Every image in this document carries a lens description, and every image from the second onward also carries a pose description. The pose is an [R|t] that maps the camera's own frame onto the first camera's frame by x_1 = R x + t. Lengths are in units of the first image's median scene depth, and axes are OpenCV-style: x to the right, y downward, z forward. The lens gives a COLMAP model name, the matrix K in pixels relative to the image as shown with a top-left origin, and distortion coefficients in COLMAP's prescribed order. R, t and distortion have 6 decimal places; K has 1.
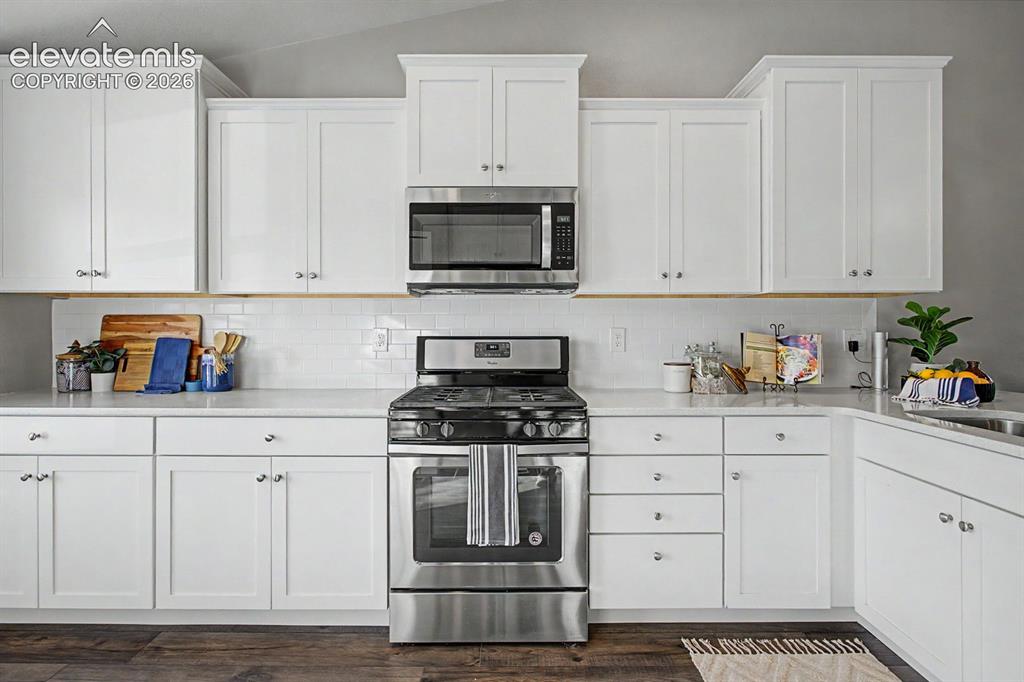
lens RADIAL K [[462.4, 0, 512.1], [0, 462.4, 332.4], [0, 0, 1]] dist [0.001054, -0.006196]
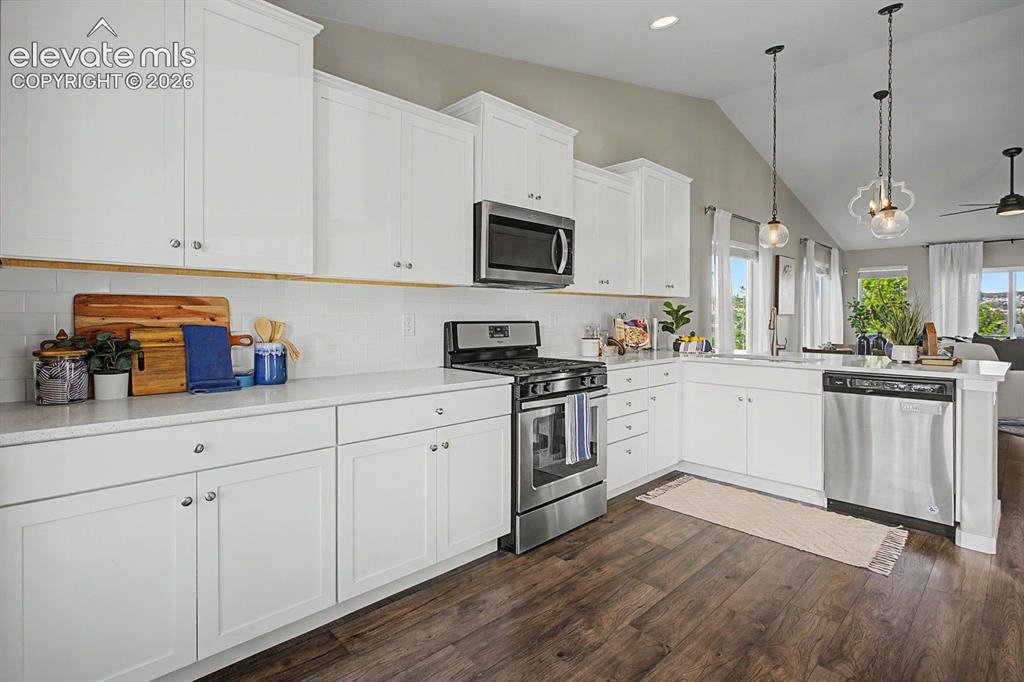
lens RADIAL K [[499.3, 0, 508.4], [0, 499.3, 316.7], [0, 0, 1]] dist [-0.014104, 0.000382]
pose [[0.722720, 0.001290, 0.691140, -0.975283], [0.001619, 0.999992, -0.003559, 0.001365], [-0.691139, 0.003691, 0.722713, -0.003115]]
